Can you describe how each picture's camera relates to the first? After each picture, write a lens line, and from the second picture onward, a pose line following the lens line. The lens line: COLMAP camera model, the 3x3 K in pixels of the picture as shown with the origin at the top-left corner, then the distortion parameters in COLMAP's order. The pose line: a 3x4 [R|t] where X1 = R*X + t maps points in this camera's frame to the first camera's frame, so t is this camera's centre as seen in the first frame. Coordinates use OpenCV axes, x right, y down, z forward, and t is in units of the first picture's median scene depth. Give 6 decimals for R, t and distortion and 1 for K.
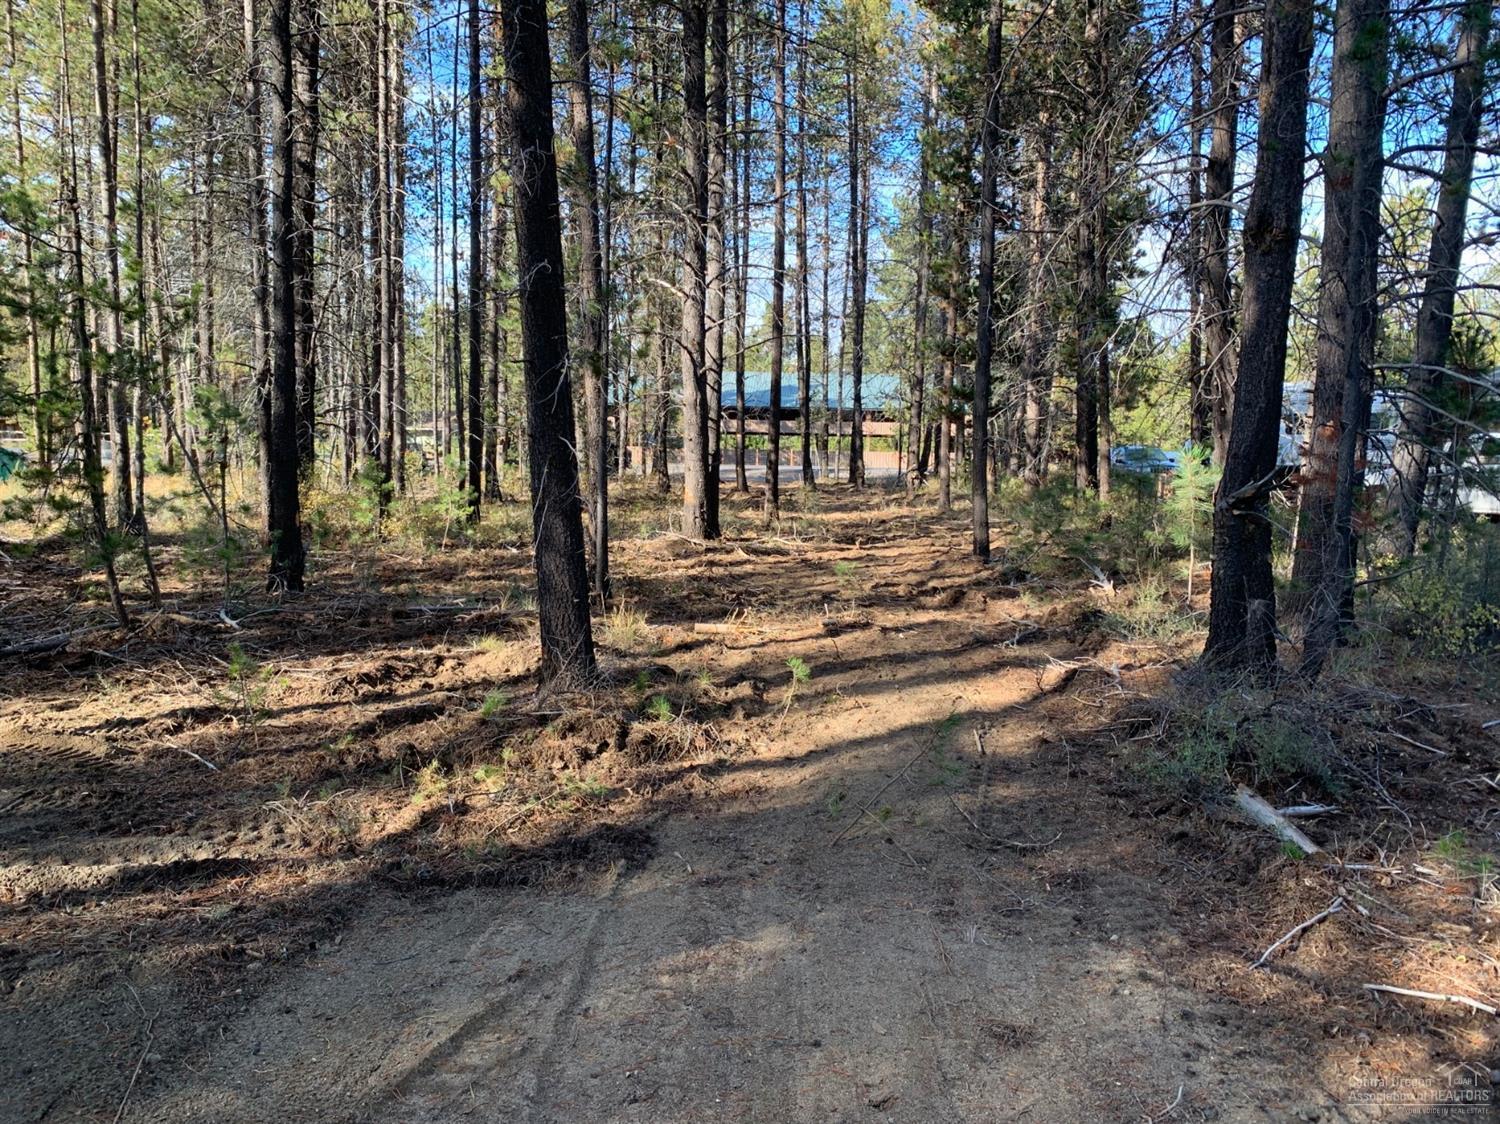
lens RADIAL K [[1140.8, 0, 753.8], [0, 1140.8, 533.9], [0, 0, 1]] dist [0.047490, -0.055616]
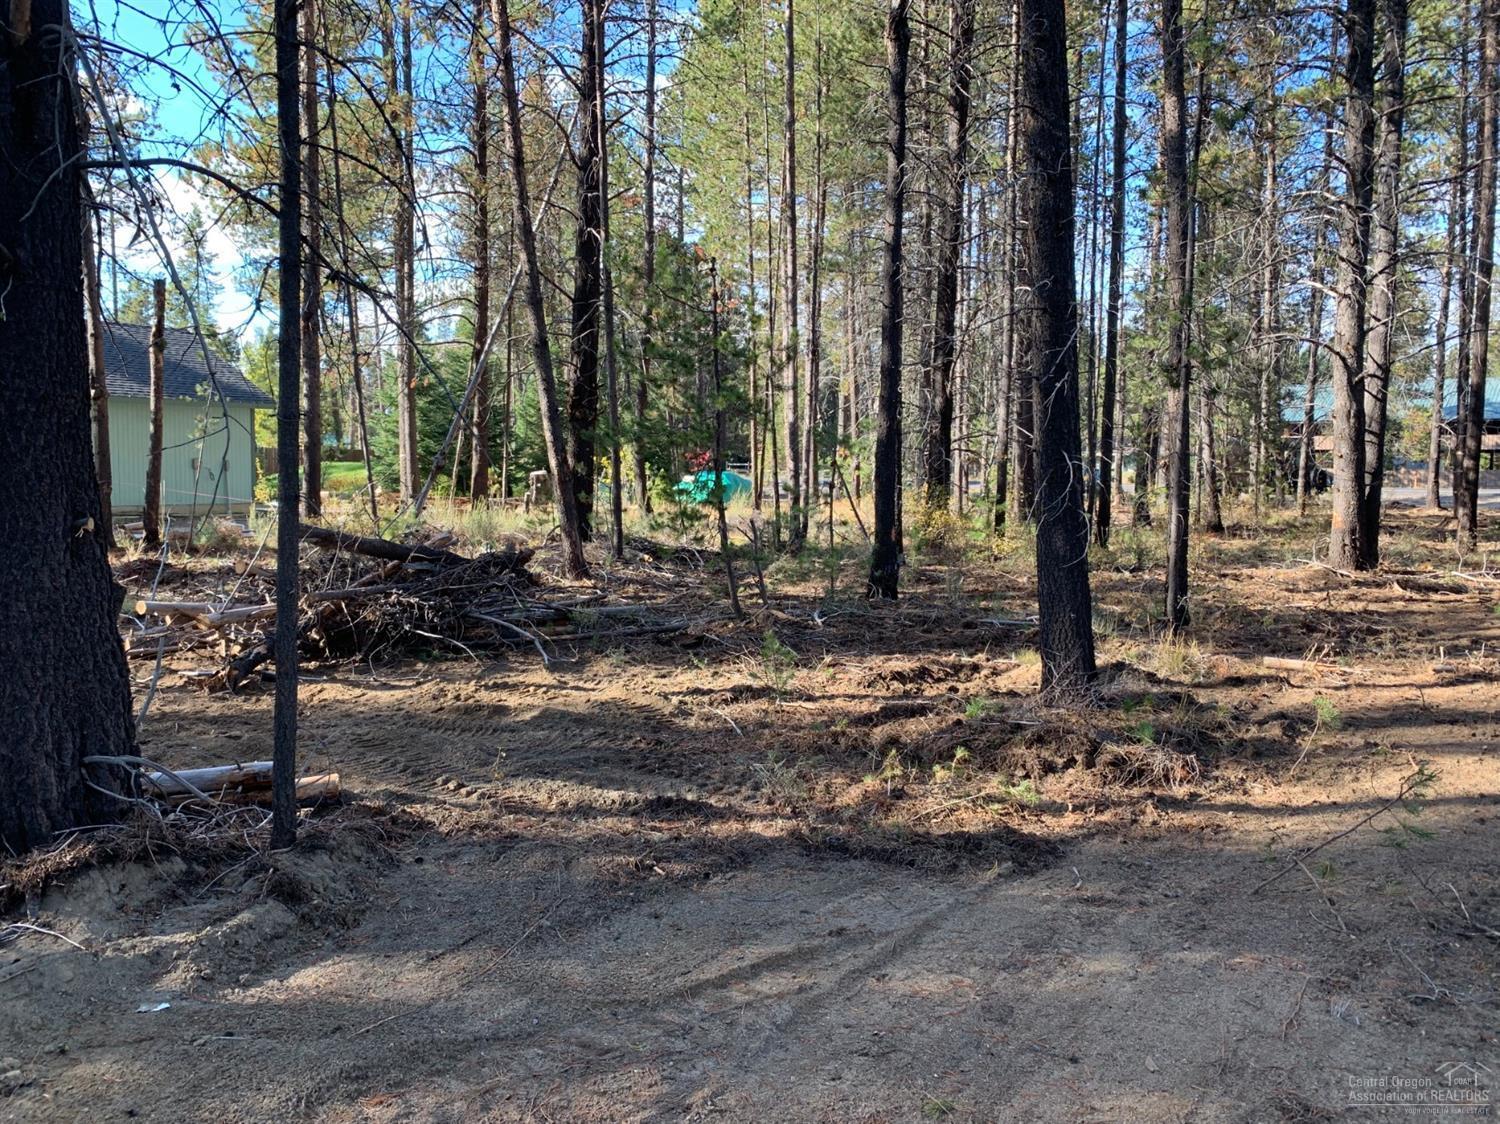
lens RADIAL K [[1140.8, 0, 752.9], [0, 1140.8, 555.1], [0, 0, 1]] dist [0.047490, -0.055616]
pose [[0.830757, 0.031534, -0.555742, 0.151422], [-0.033761, 0.999410, 0.006240, 0.007476], [0.555611, 0.013579, 0.831332, 0.013104]]
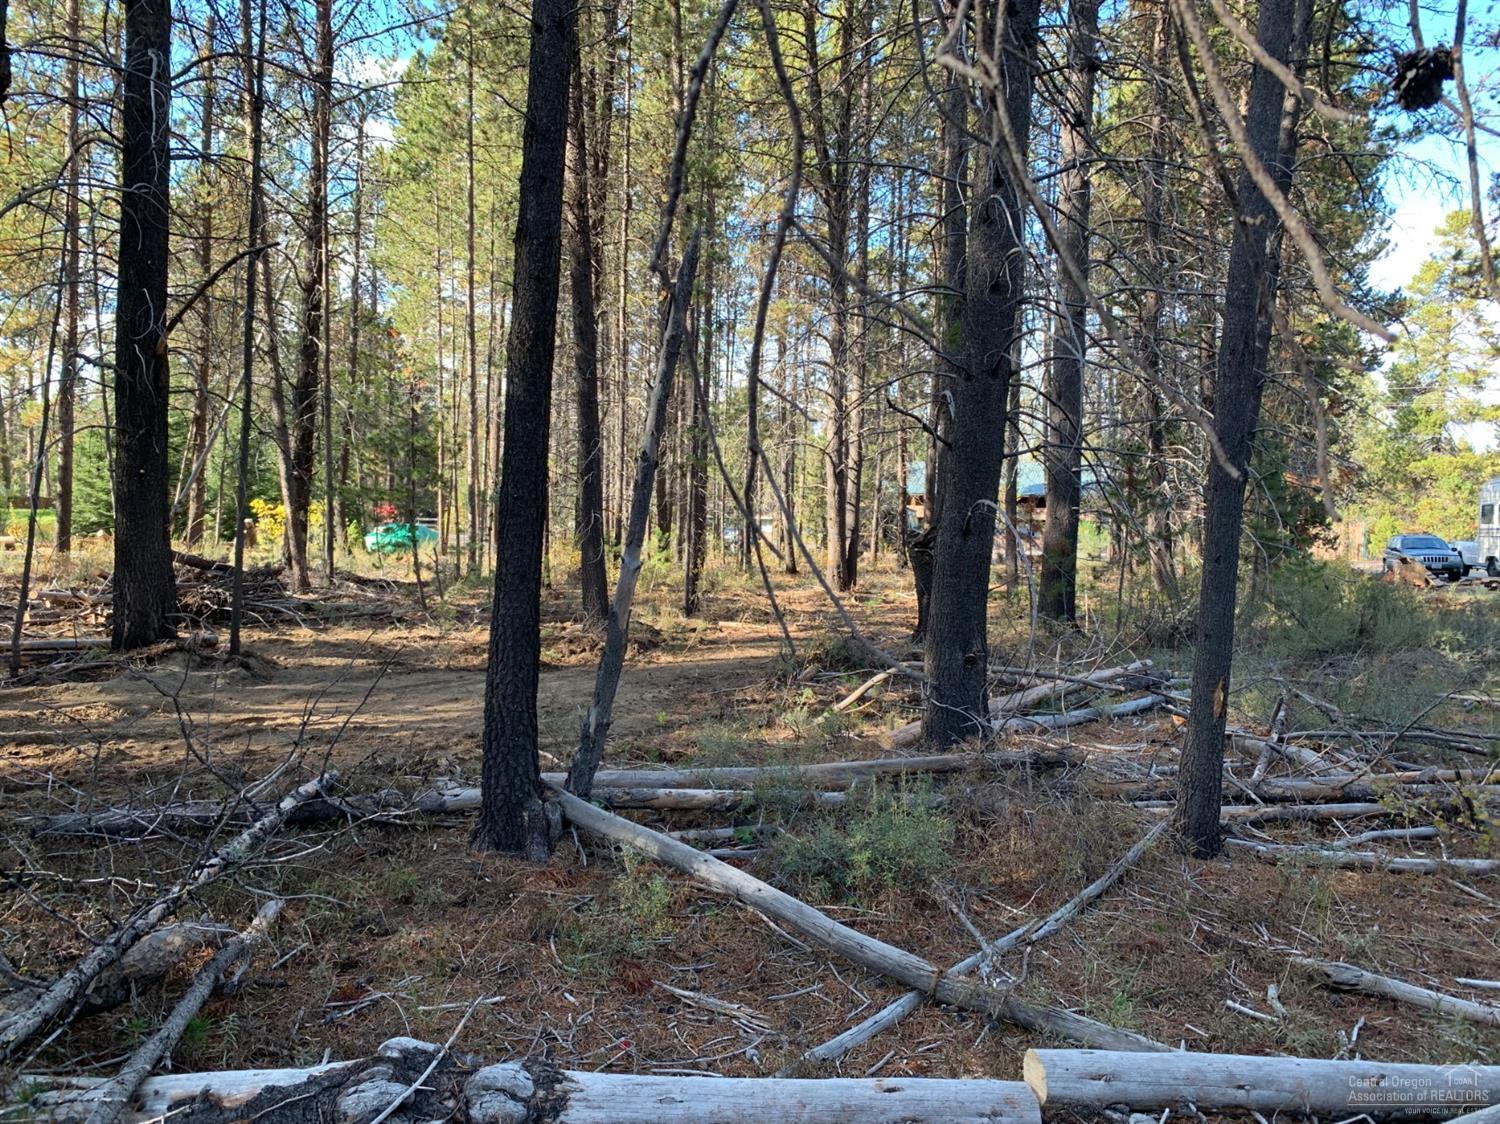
lens RADIAL K [[1140.8, 0, 752.6], [0, 1140.8, 539.8], [0, 0, 1]] dist [0.047490, -0.055616]
pose [[0.947467, 0.008708, -0.319734, 0.698667], [-0.032080, 0.997176, -0.067905, 0.092097], [0.318239, 0.074595, 0.945071, -0.777483]]
